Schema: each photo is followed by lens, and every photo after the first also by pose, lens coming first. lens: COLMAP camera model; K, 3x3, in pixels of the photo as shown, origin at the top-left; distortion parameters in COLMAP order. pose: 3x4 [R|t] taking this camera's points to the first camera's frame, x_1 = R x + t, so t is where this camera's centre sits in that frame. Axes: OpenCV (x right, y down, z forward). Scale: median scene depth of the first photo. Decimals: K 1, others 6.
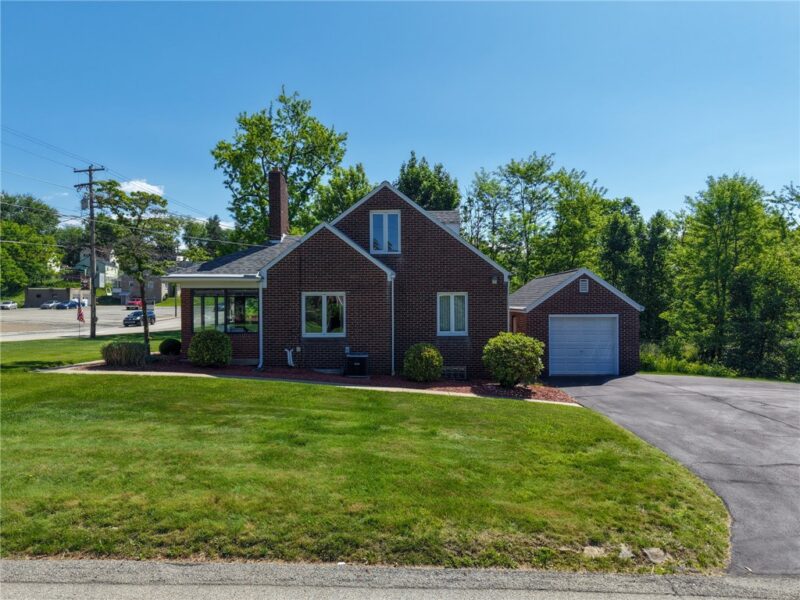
lens RADIAL K [[544.3, 0, 400.0], [0, 544.3, 300.0], [0, 0, 1]] dist [0.047875, -0.002949]
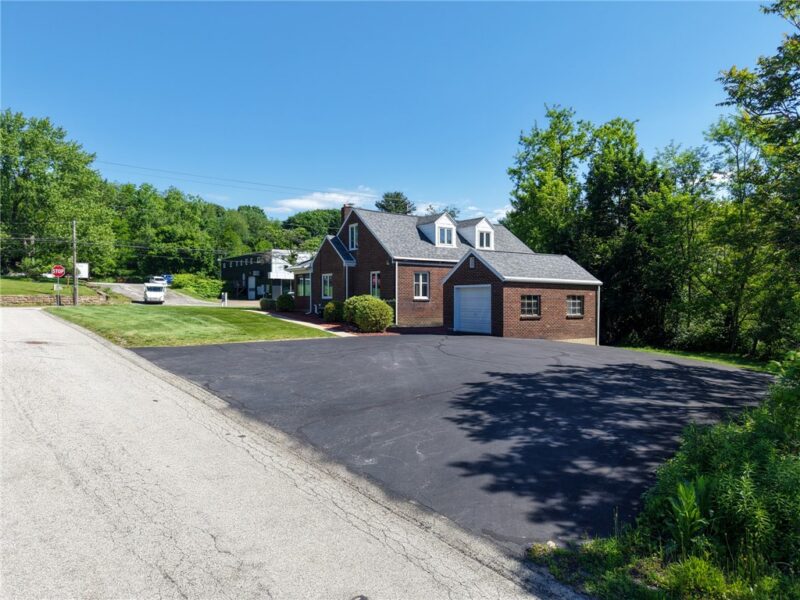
lens RADIAL K [[544.3, 0, 400.0], [0, 544.3, 300.0], [0, 0, 1]] dist [0.047875, -0.002949]
pose [[0.531896, 0.006868, -0.846782, 1.474031], [0.007860, 0.999884, 0.013047, 0.048690], [0.846773, -0.013596, 0.531781, 0.232058]]
